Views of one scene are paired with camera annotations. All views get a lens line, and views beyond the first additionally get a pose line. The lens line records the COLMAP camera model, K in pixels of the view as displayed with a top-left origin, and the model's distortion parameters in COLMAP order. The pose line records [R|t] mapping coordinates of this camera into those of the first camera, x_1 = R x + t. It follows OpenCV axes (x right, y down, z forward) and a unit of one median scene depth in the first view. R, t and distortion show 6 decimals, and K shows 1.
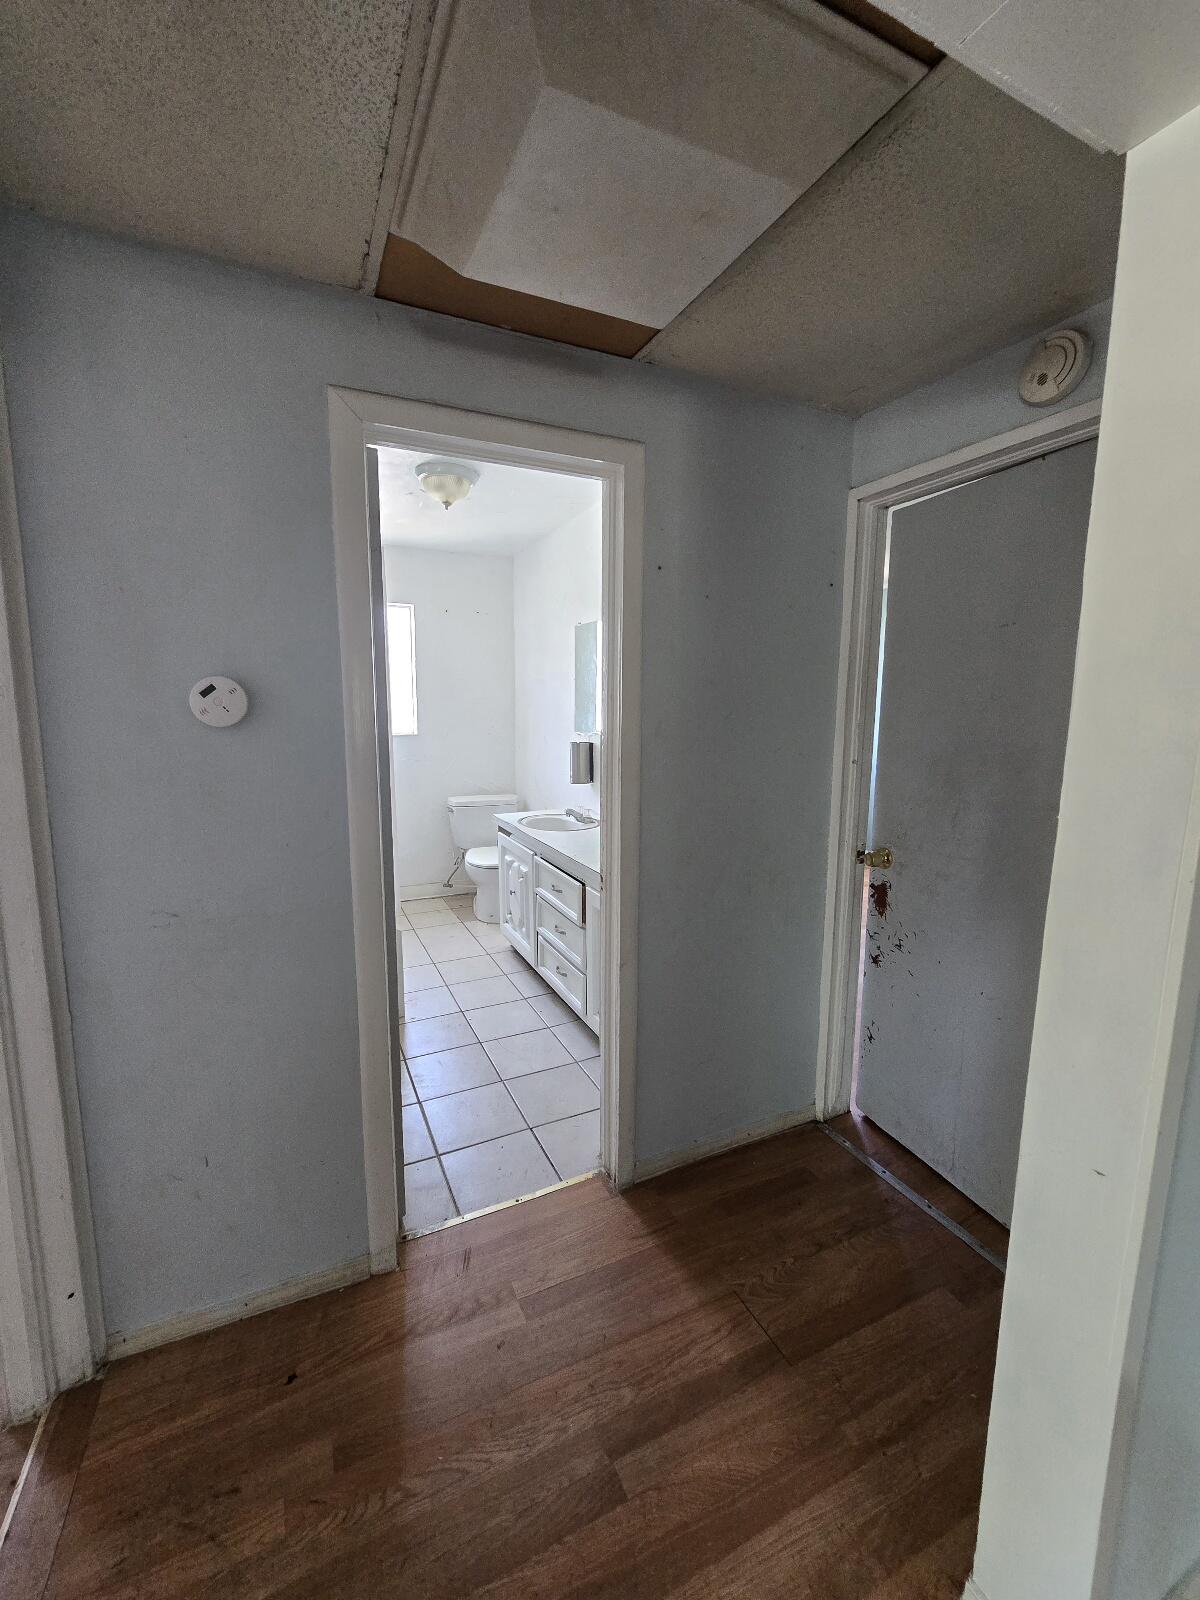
lens RADIAL K [[655.8, 0, 606.2], [0, 655.8, 799.3], [0, 0, 1]] dist [-0.003110, 0.001057]
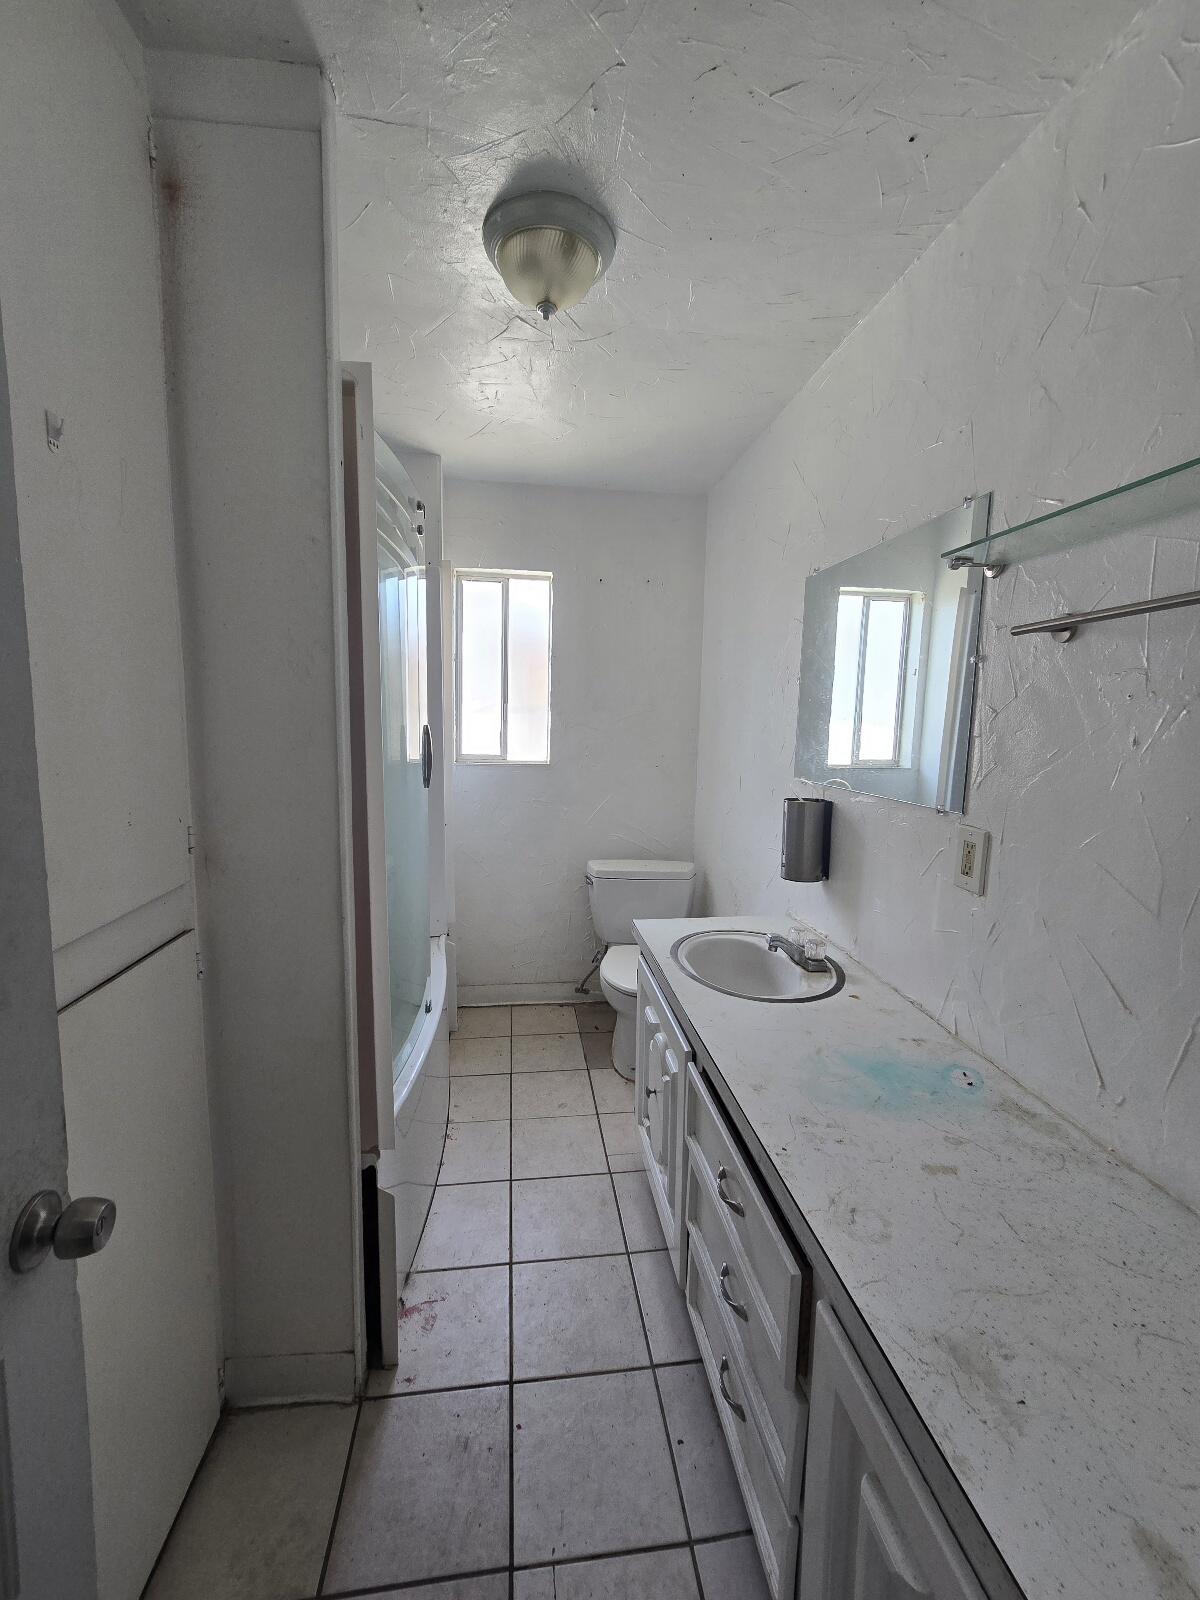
lens RADIAL K [[655.8, 0, 598.0], [0, 655.8, 790.8], [0, 0, 1]] dist [-0.003110, 0.001057]
pose [[0.947025, 0.049115, -0.317381, -0.030156], [-0.061954, 0.997613, -0.030481, -0.067705], [0.315126, 0.048529, 0.947808, 0.459572]]
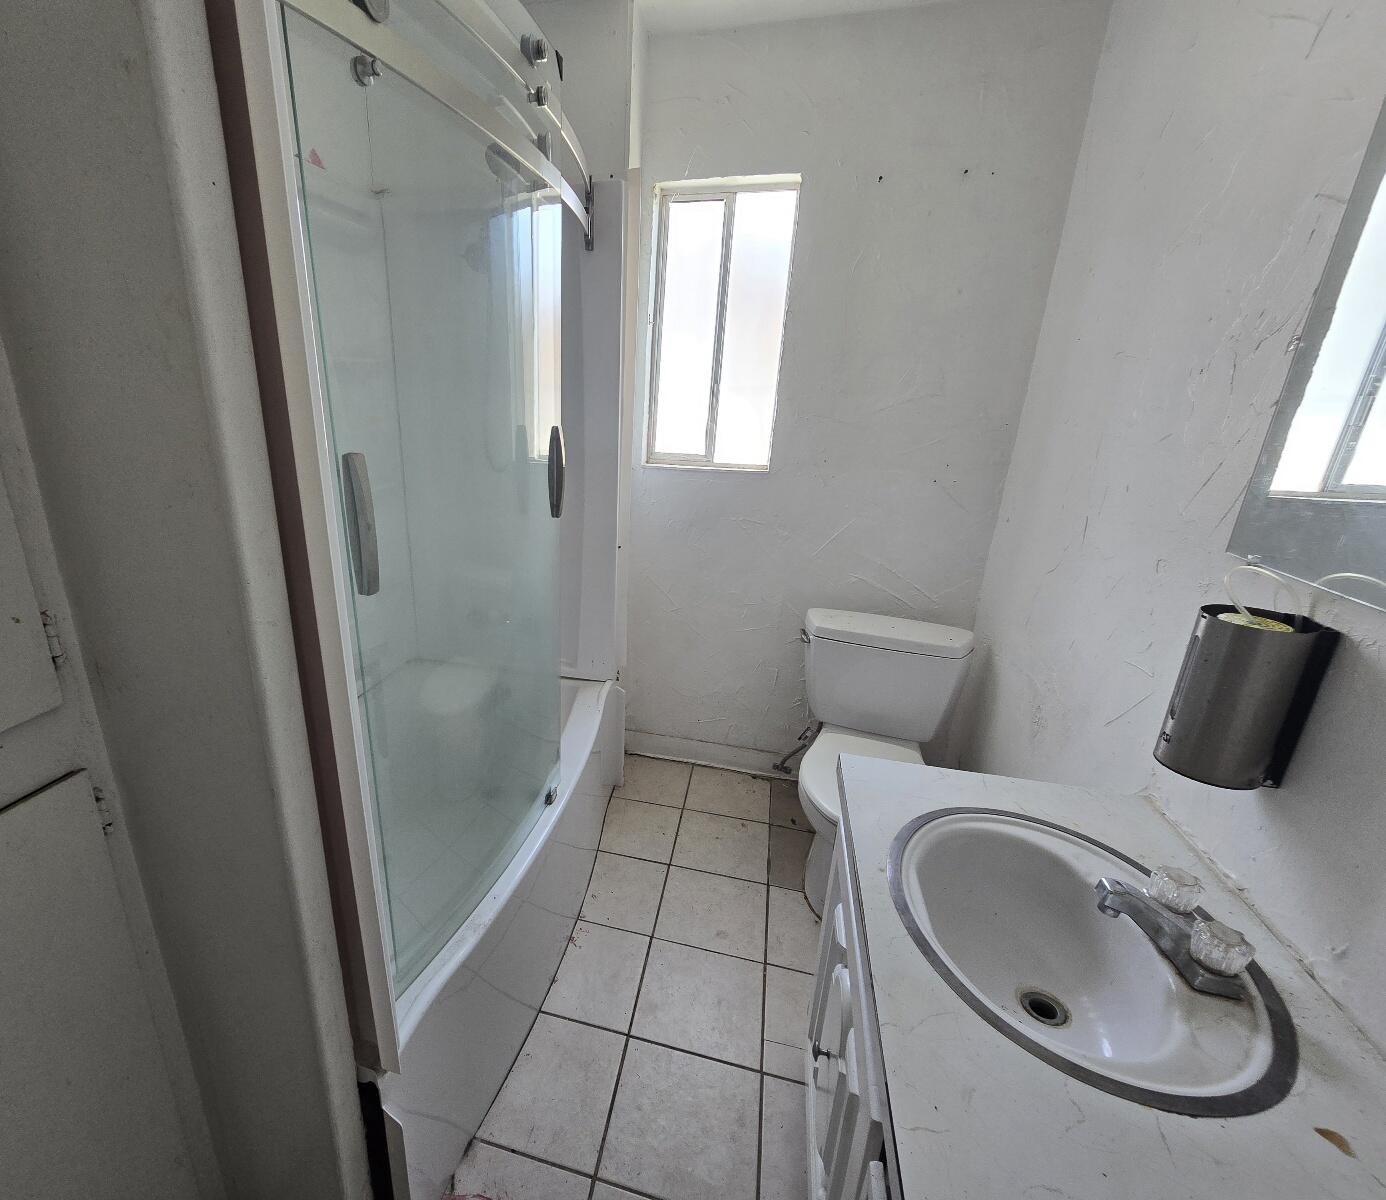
lens RADIAL K [[665.1, 0, 582.2], [0, 665.1, 600.8], [0, 0, 1]] dist [-0.000156, 0.002422]
pose [[0.741322, 0.221425, -0.633571, -0.068576], [-0.113264, 0.971744, 0.207085, -0.114418], [0.661523, -0.081755, 0.745455, 0.652871]]
